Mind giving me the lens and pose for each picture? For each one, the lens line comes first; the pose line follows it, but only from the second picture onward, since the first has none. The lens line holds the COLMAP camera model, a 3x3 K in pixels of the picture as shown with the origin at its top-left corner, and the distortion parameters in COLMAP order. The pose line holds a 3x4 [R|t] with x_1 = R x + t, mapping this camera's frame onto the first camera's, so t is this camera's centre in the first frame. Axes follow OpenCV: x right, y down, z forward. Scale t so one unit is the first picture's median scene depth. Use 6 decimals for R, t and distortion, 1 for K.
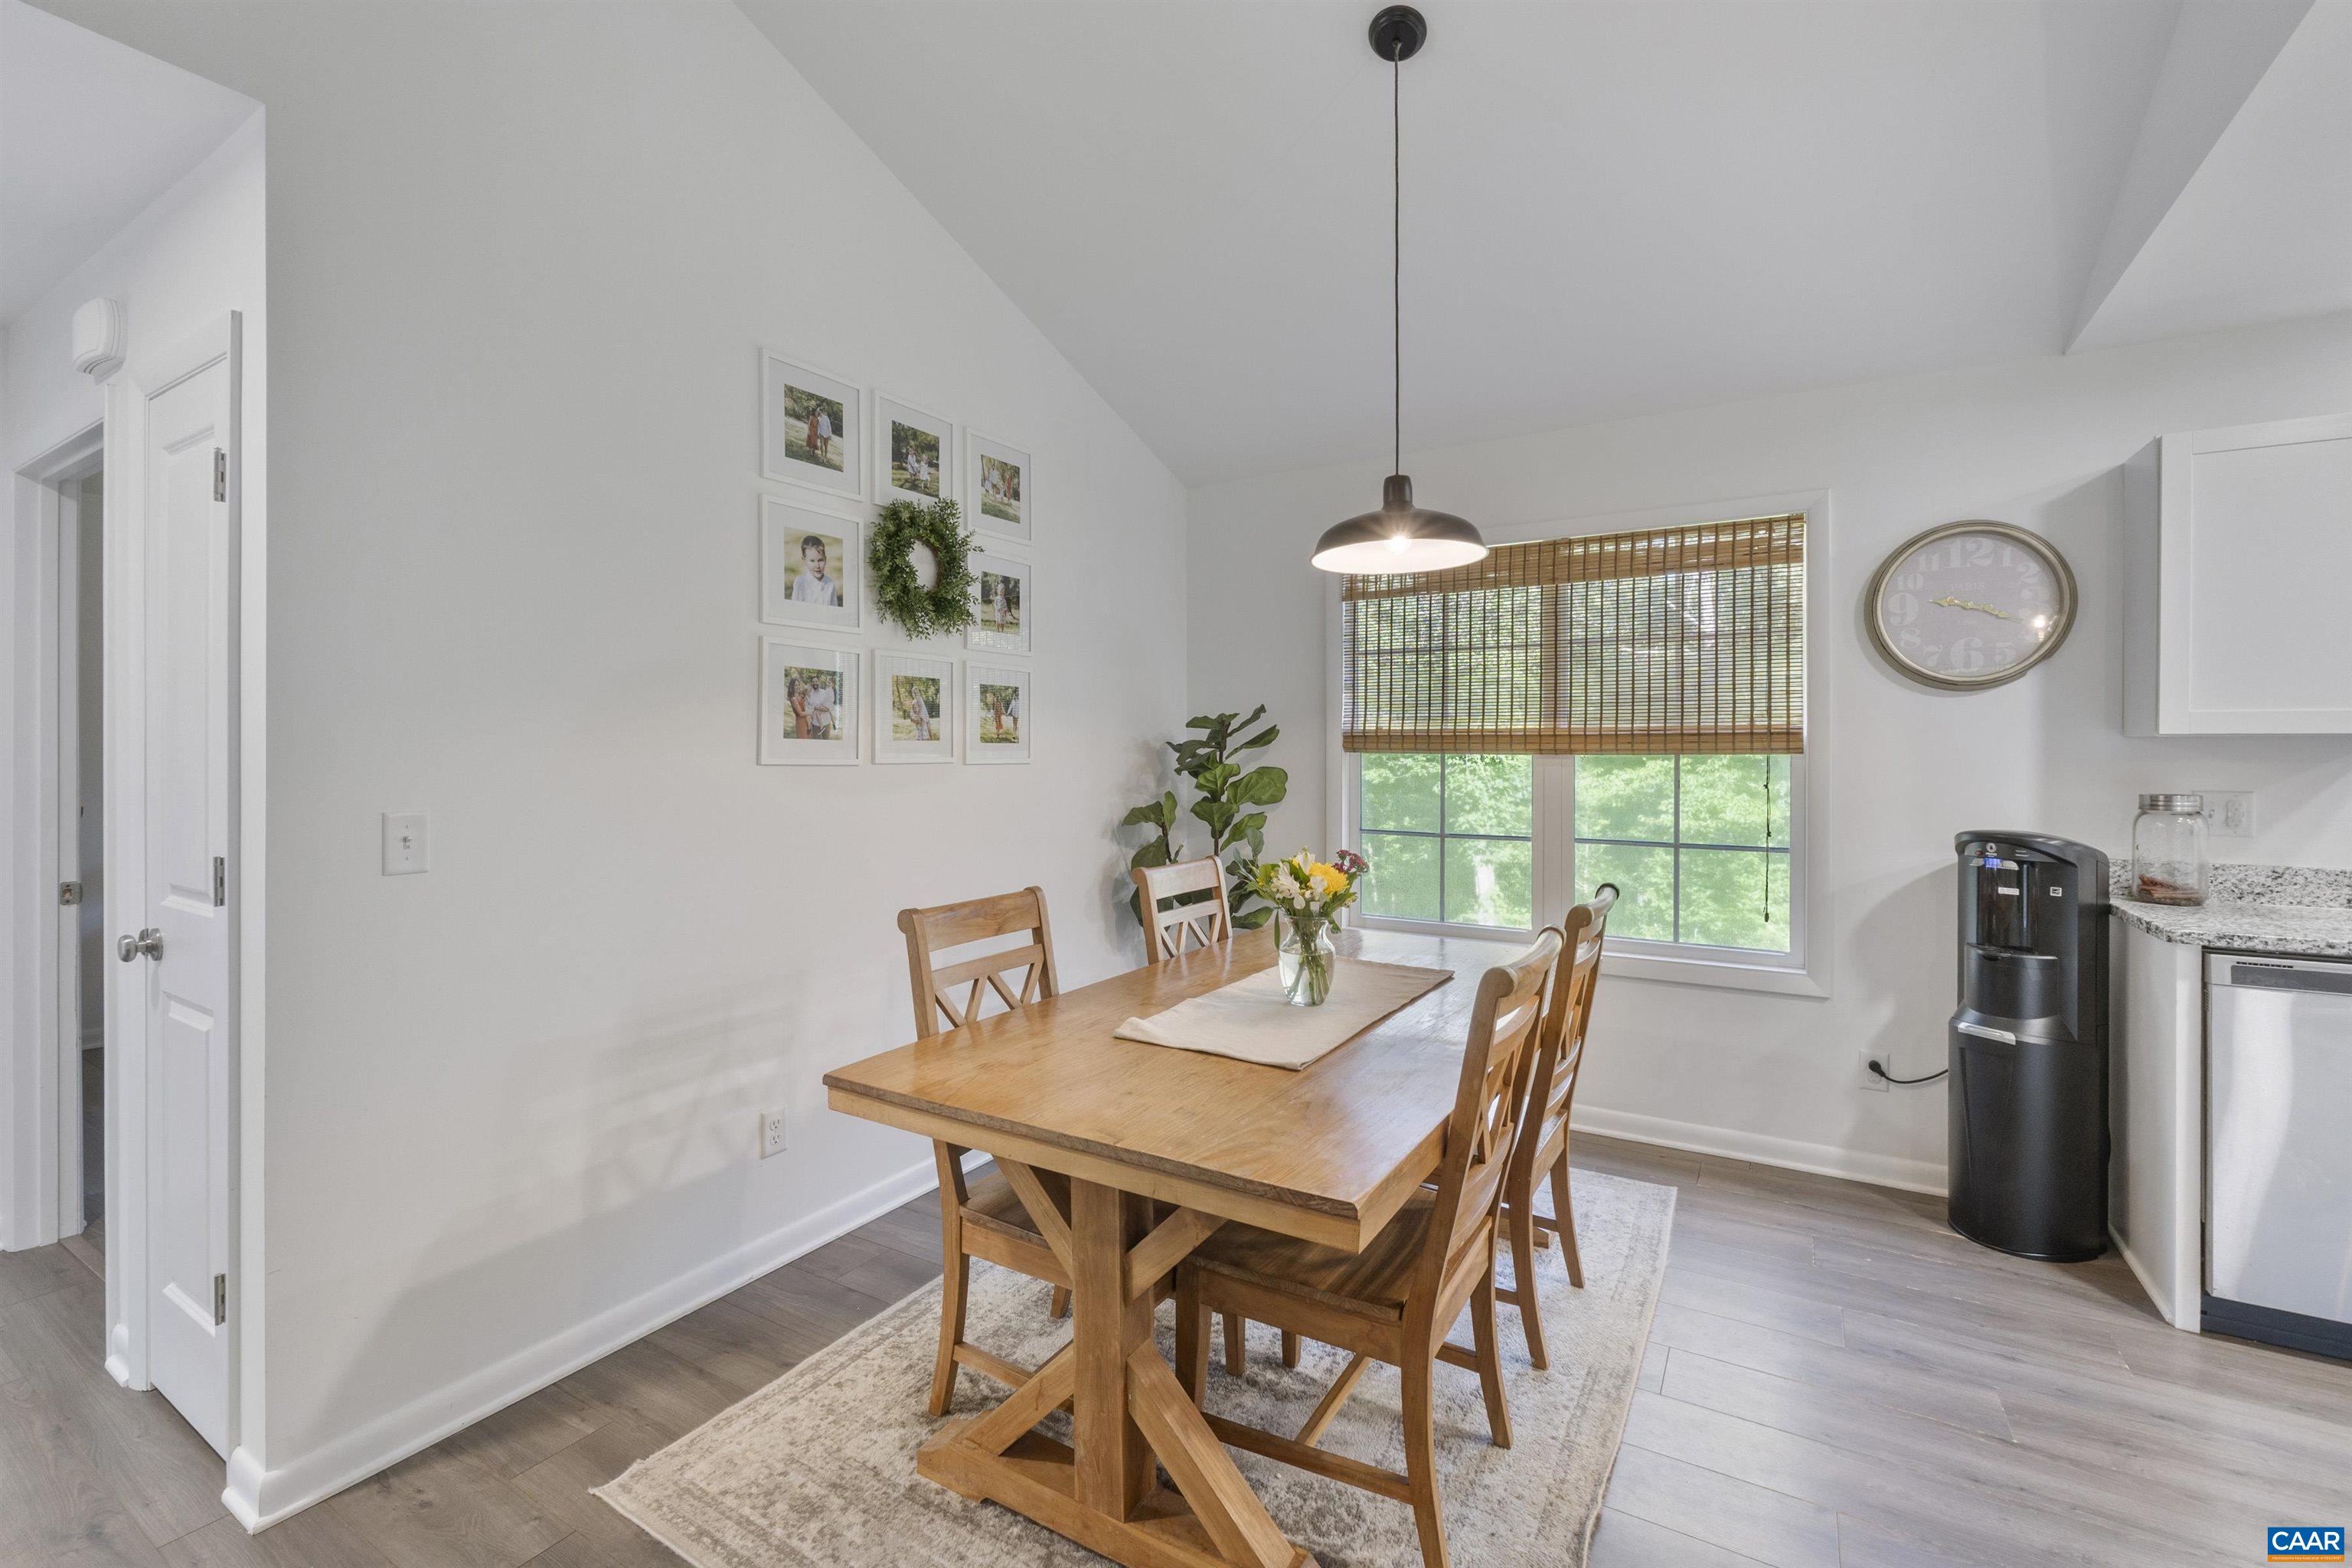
lens RADIAL K [[1005.8, 0, 1176.0], [0, 1005.8, 753.3], [0, 0, 1]] dist [-0.007499, -0.000282]
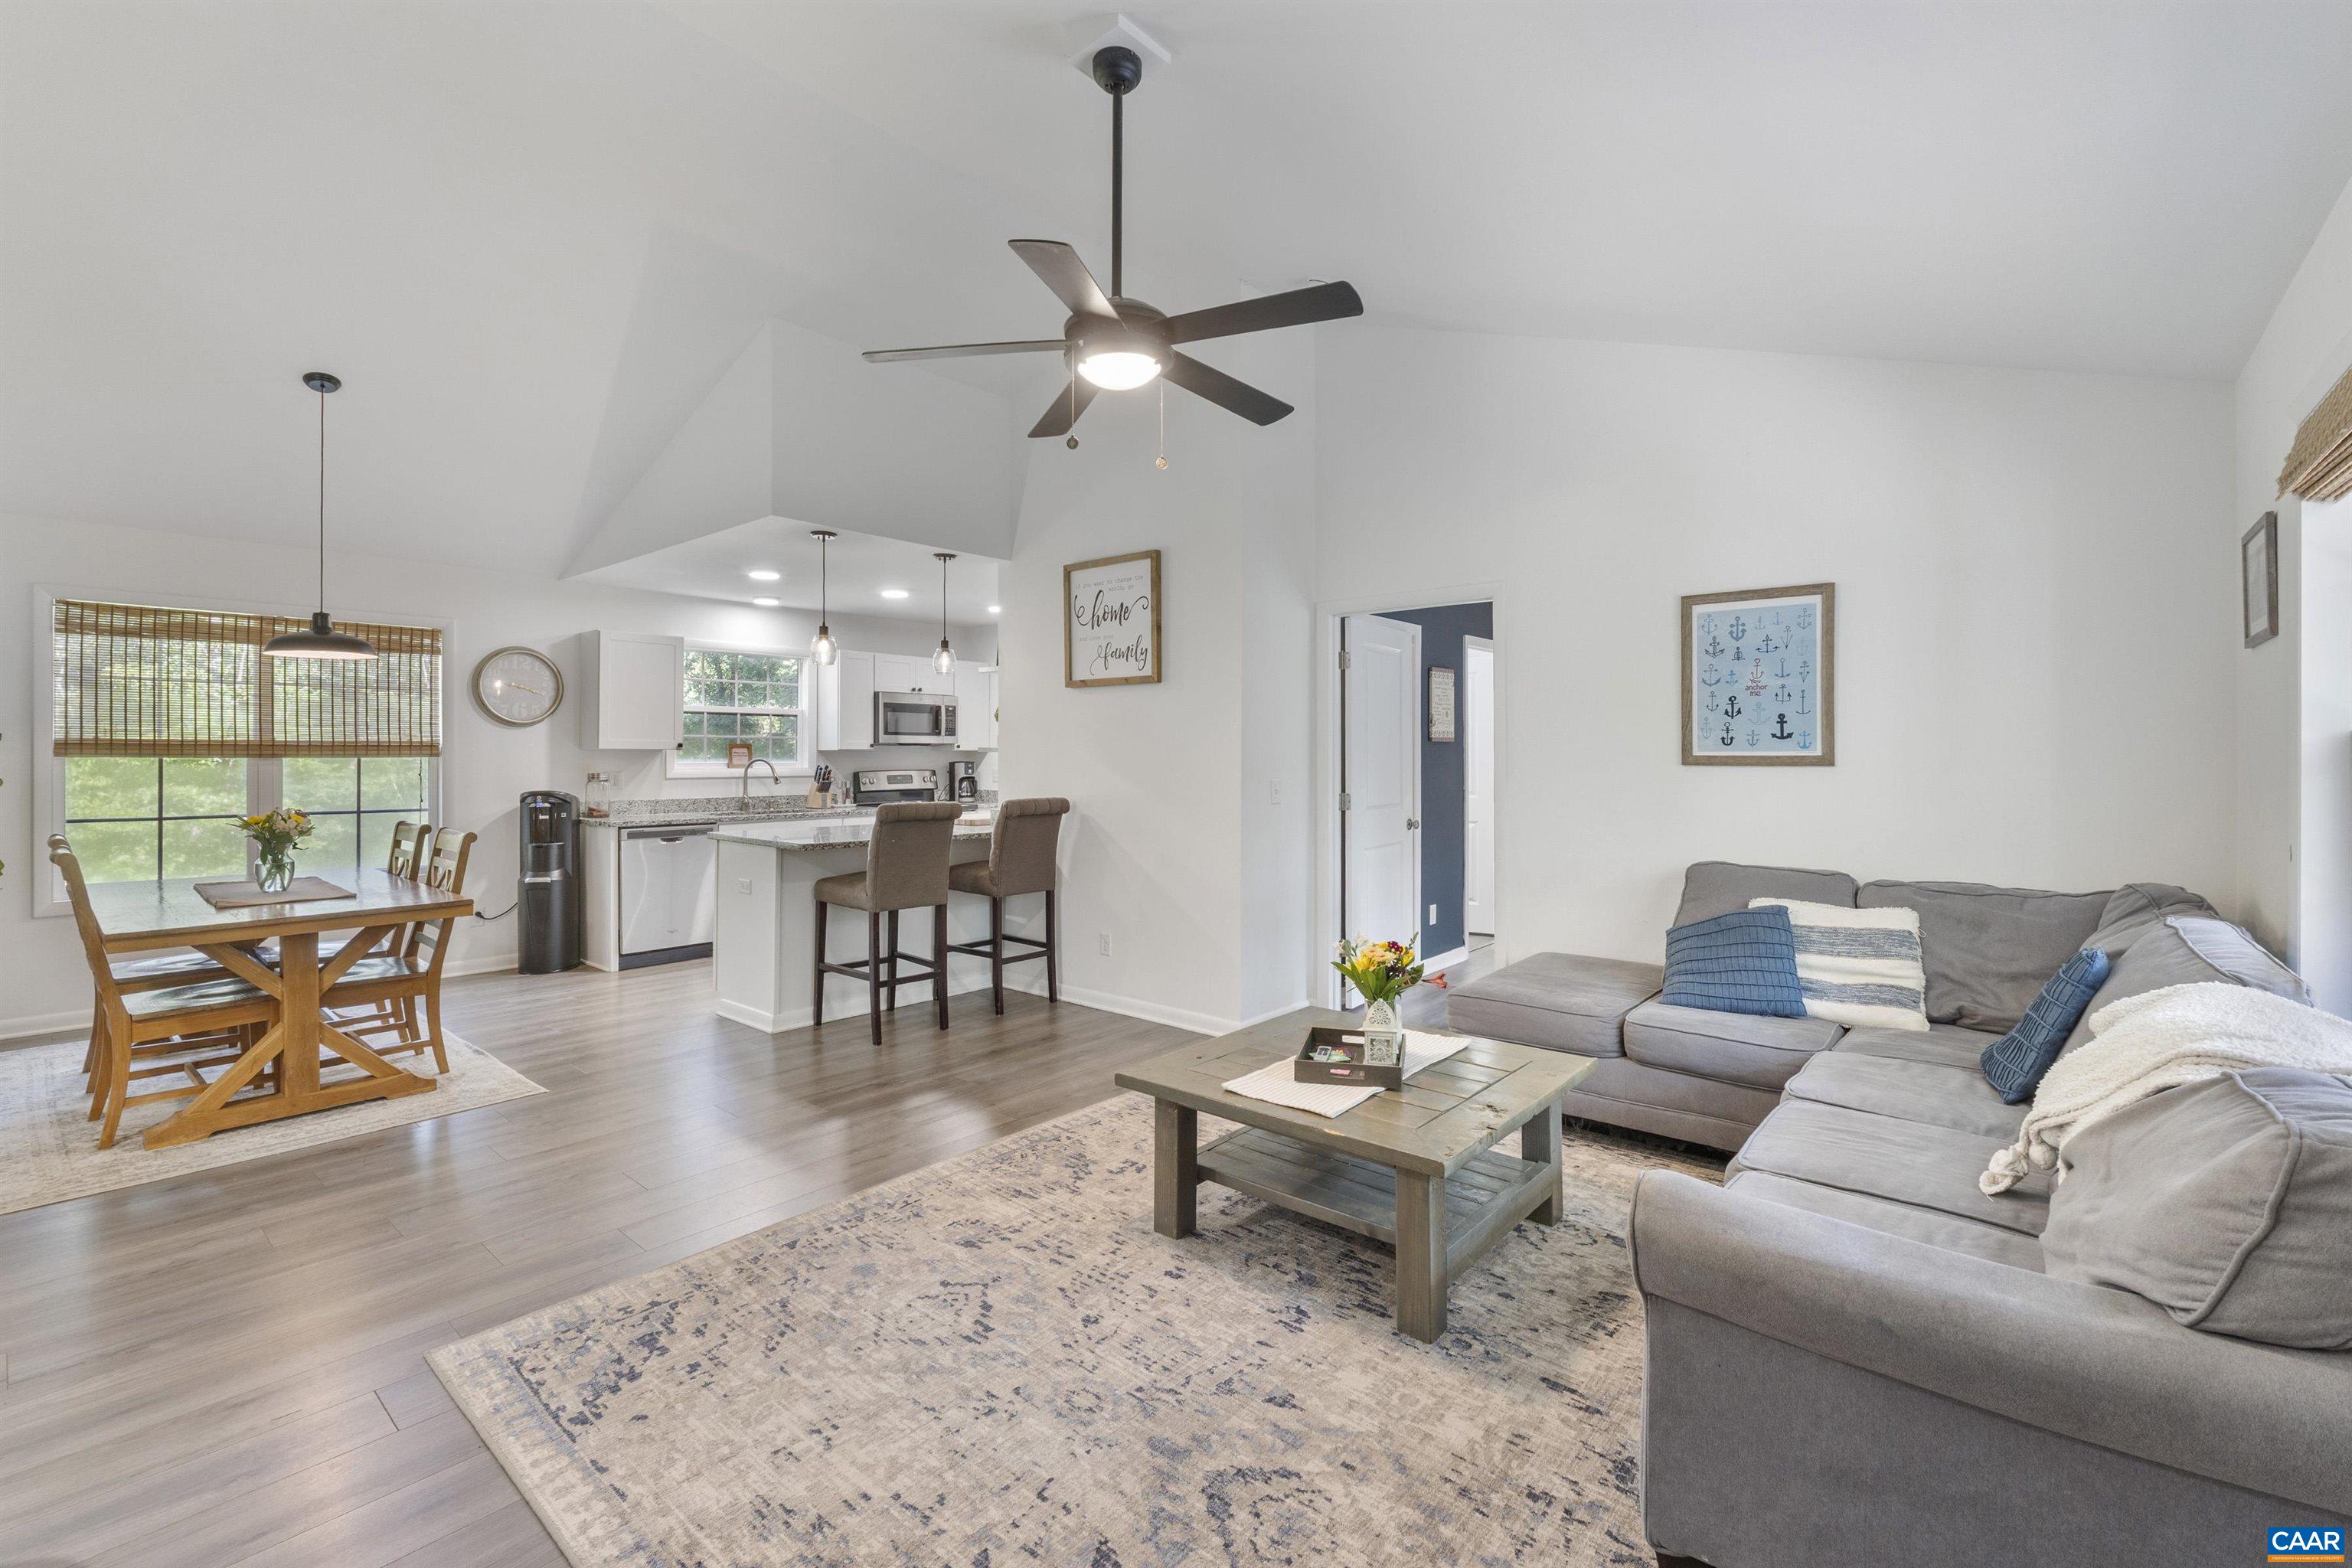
lens RADIAL K [[1005.8, 0, 1176.0], [0, 1005.8, 753.3], [0, 0, 1]] dist [-0.007499, -0.000282]
pose [[0.155354, 0.002124, 0.987857, -1.189058], [0.002466, 0.999994, -0.002538, 0.002563], [-0.987856, 0.002830, 0.155348, -0.766291]]
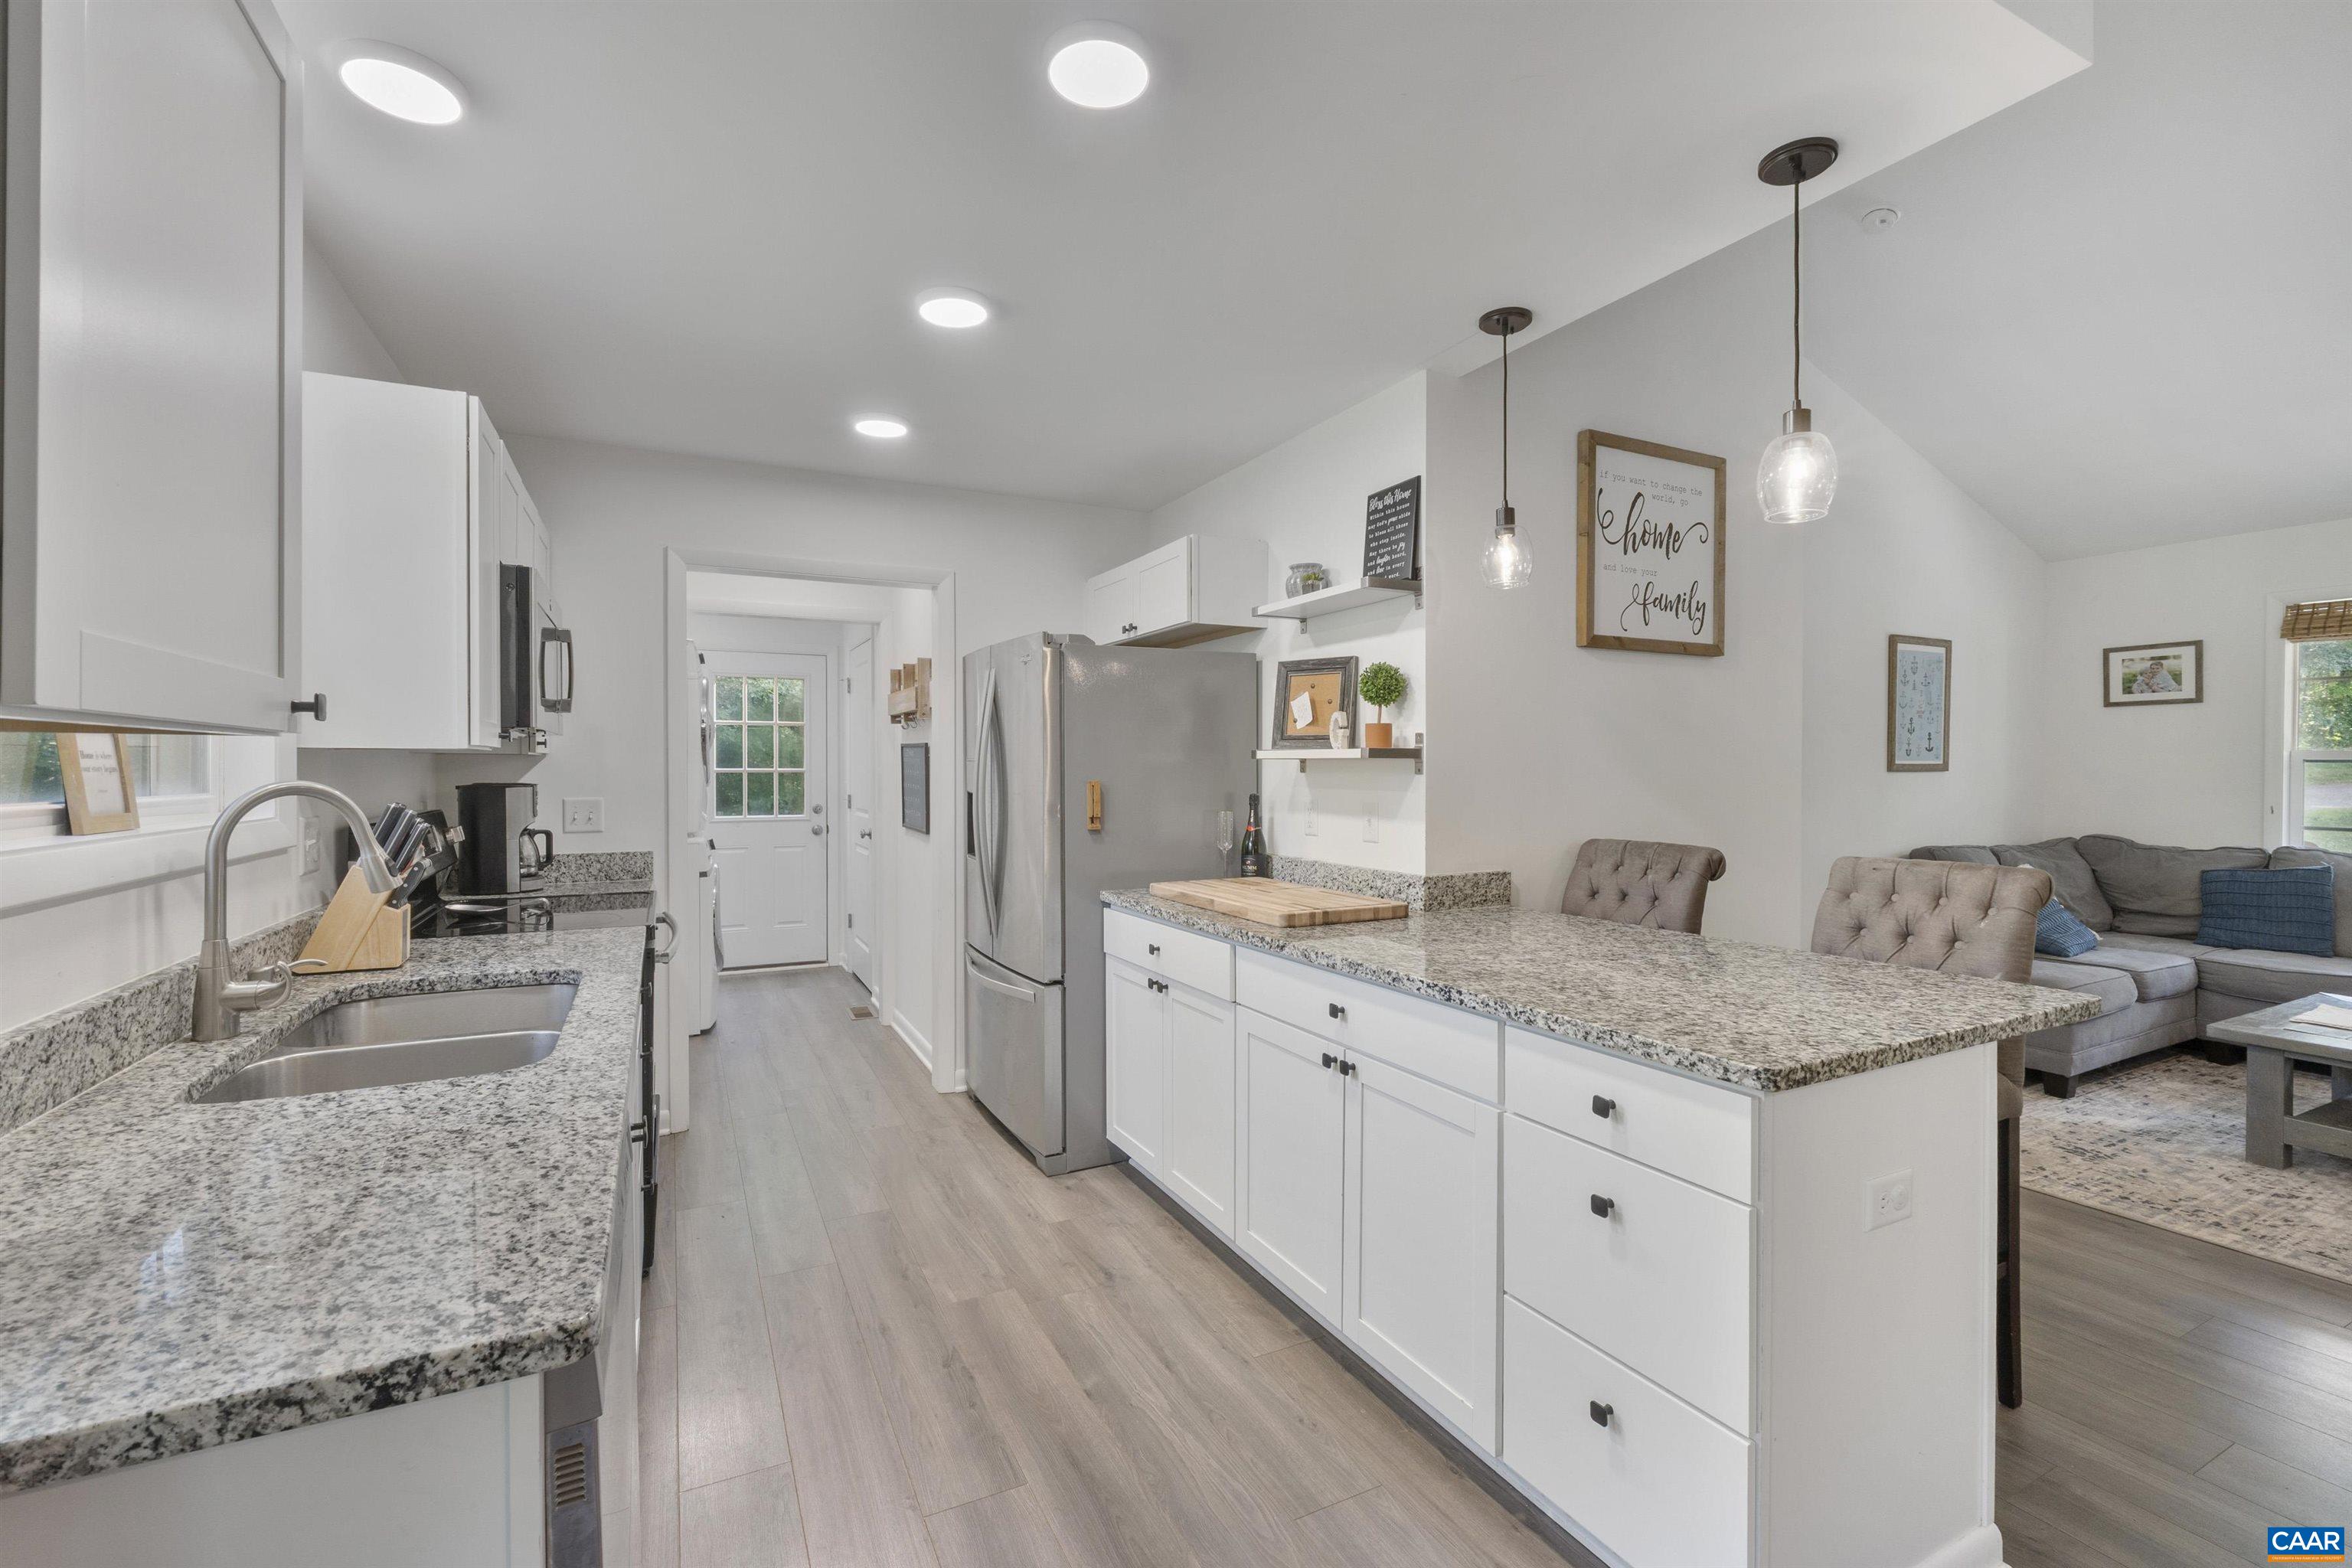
lens RADIAL K [[999.0, 0, 1166.2], [0, 999.0, 777.9], [0, 0, 1]] dist [-0.008810, 0.000197]
pose [[-0.843713, -0.004060, 0.536779, 0.554381], [0.004243, 0.999890, 0.014231, -0.002035], [-0.536778, 0.014285, -0.843603, 0.977974]]
